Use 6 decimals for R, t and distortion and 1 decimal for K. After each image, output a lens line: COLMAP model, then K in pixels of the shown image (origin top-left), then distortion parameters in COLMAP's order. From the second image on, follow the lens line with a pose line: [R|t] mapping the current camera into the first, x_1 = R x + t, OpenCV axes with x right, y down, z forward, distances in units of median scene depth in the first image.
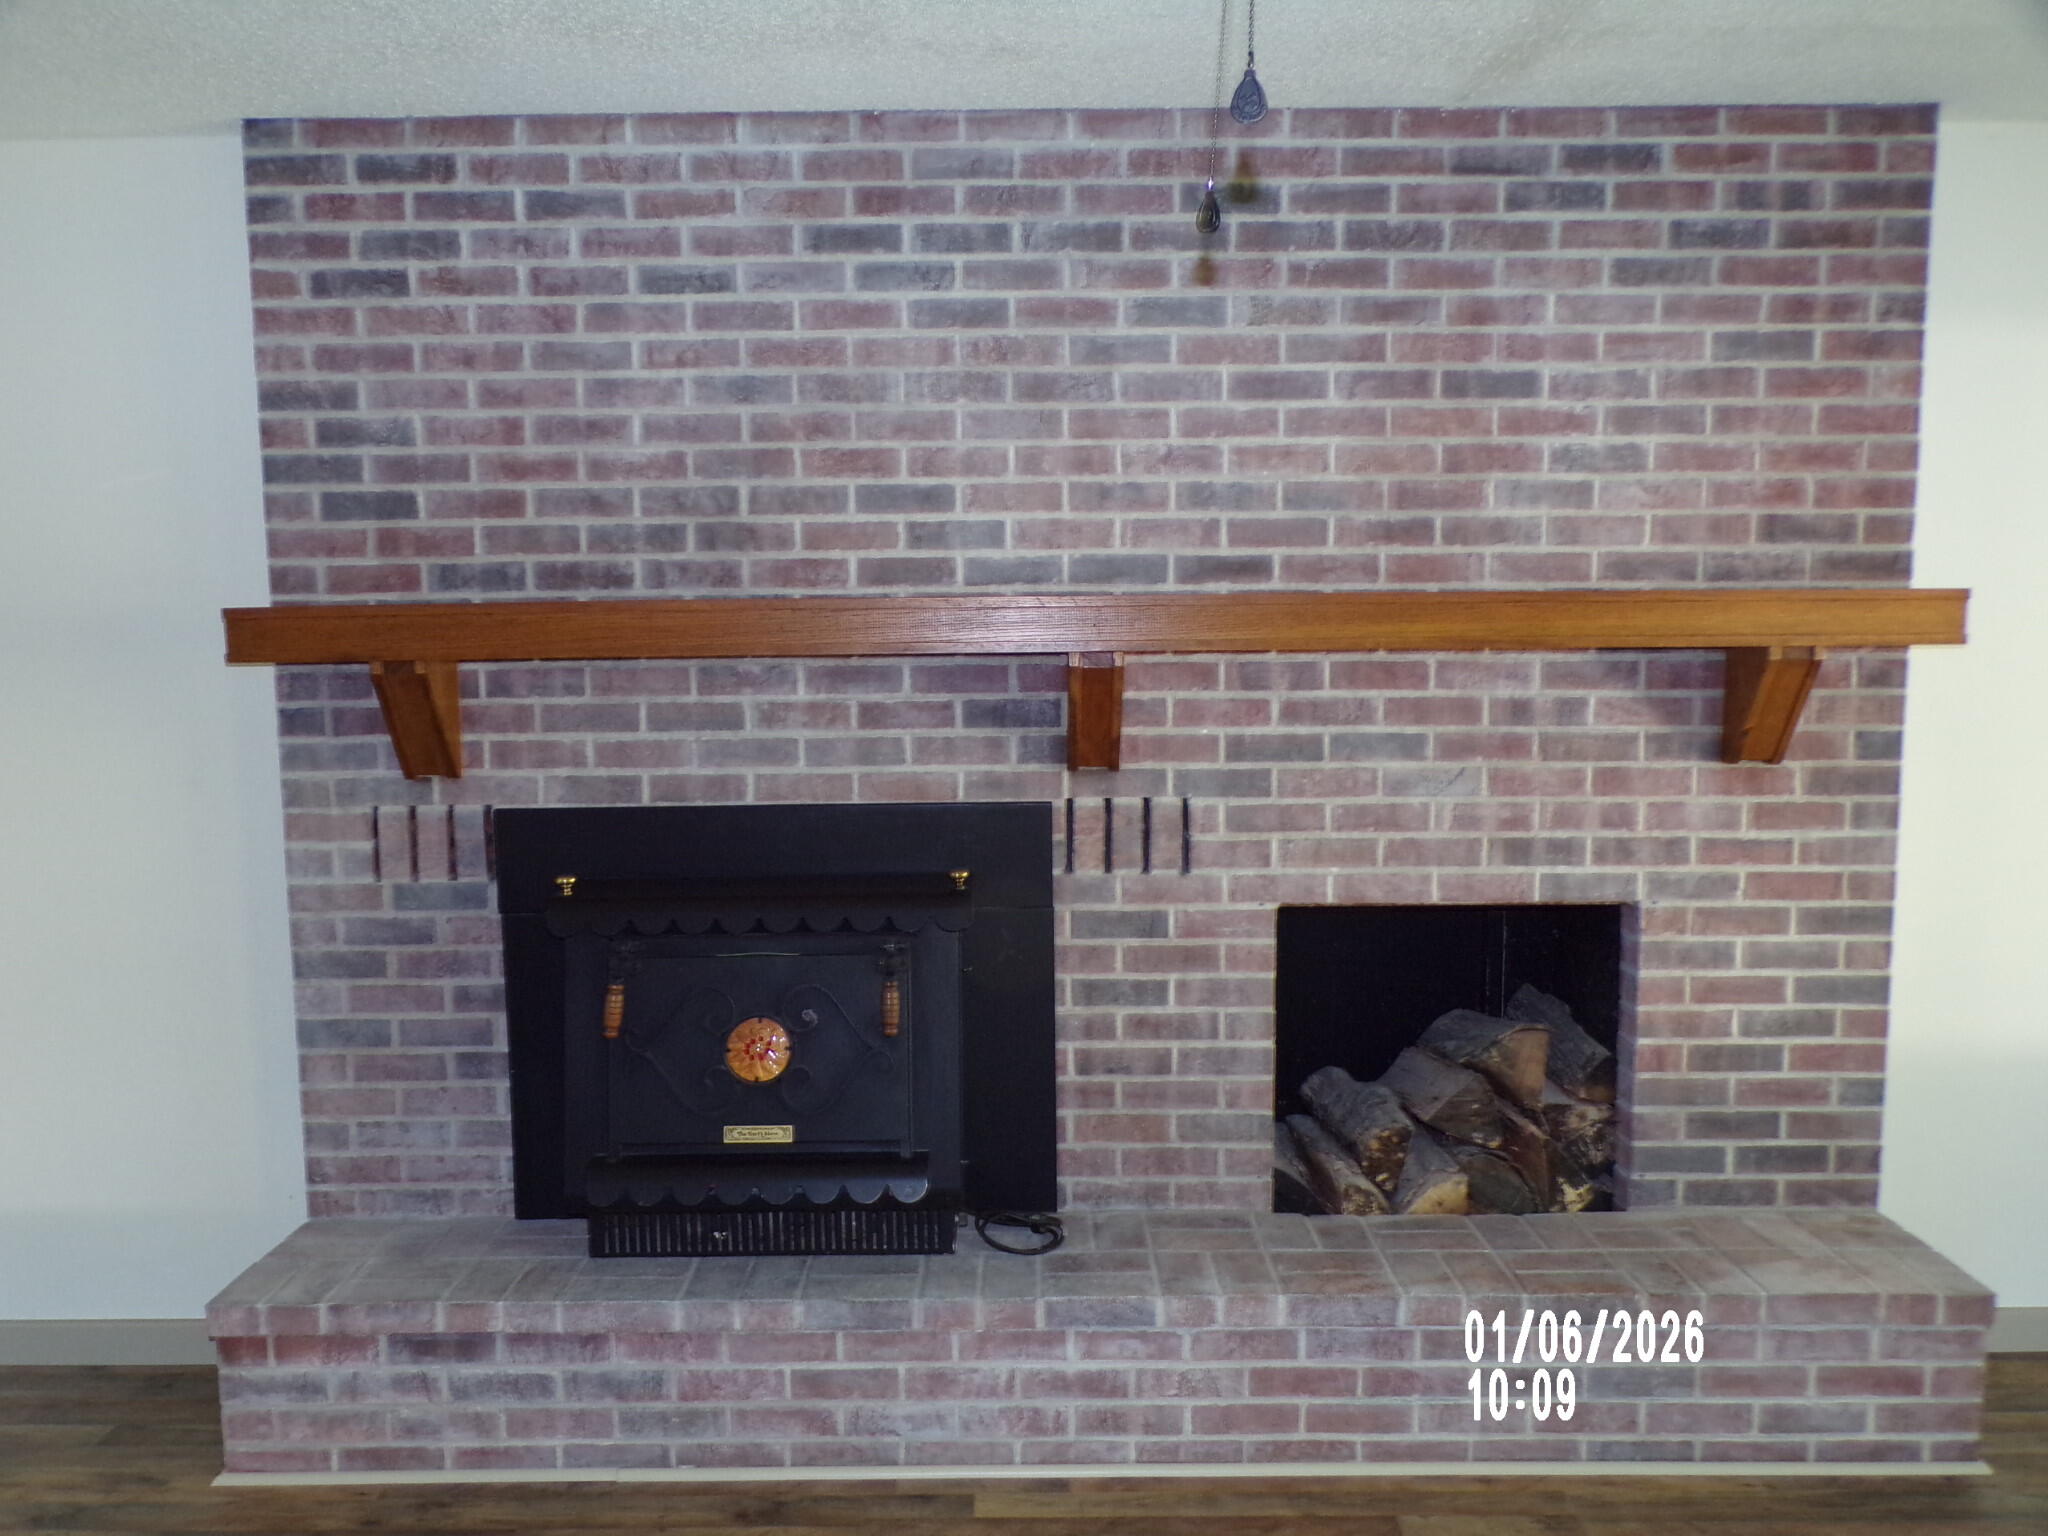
lens RADIAL K [[1690.6, 0, 1015.9], [0, 1690.6, 812.6], [0, 0, 1]] dist [0.007520, 0.011321]
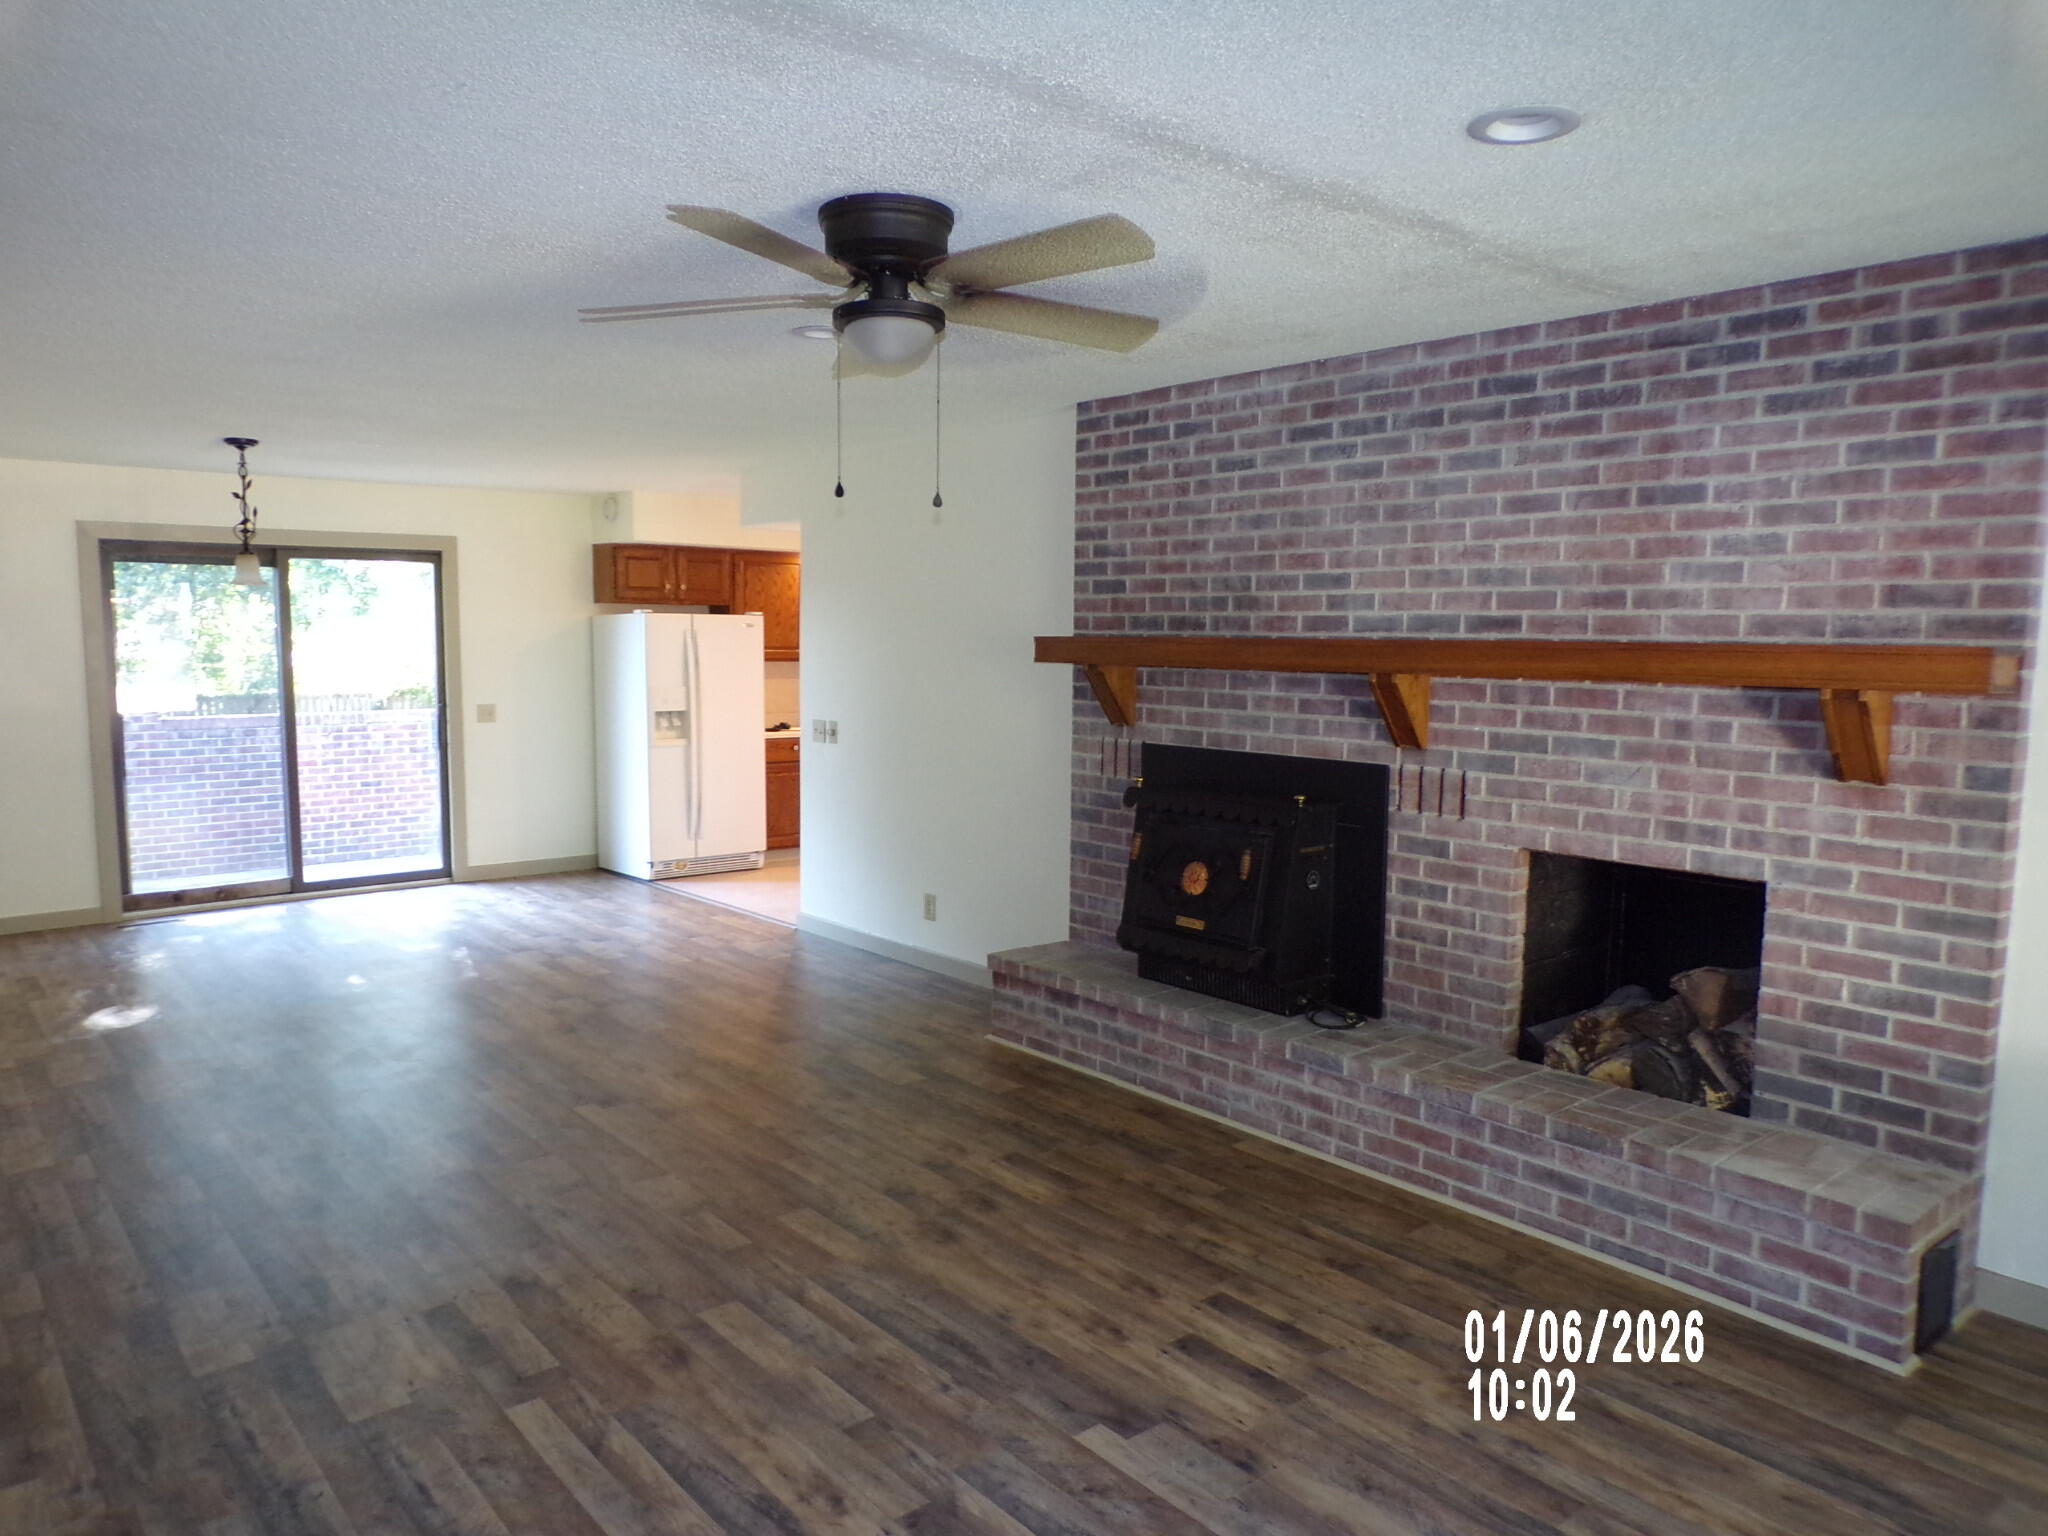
lens RADIAL K [[1406.7, 0, 1015.6], [0, 1406.7, 791.3], [0, 0, 1]] dist [0.057472, 0.002926]
pose [[0.651218, 0.104200, -0.751703, 0.833054], [-0.110262, 0.993009, 0.042126, 0.001081], [0.750837, 0.055451, 0.658155, -0.170919]]
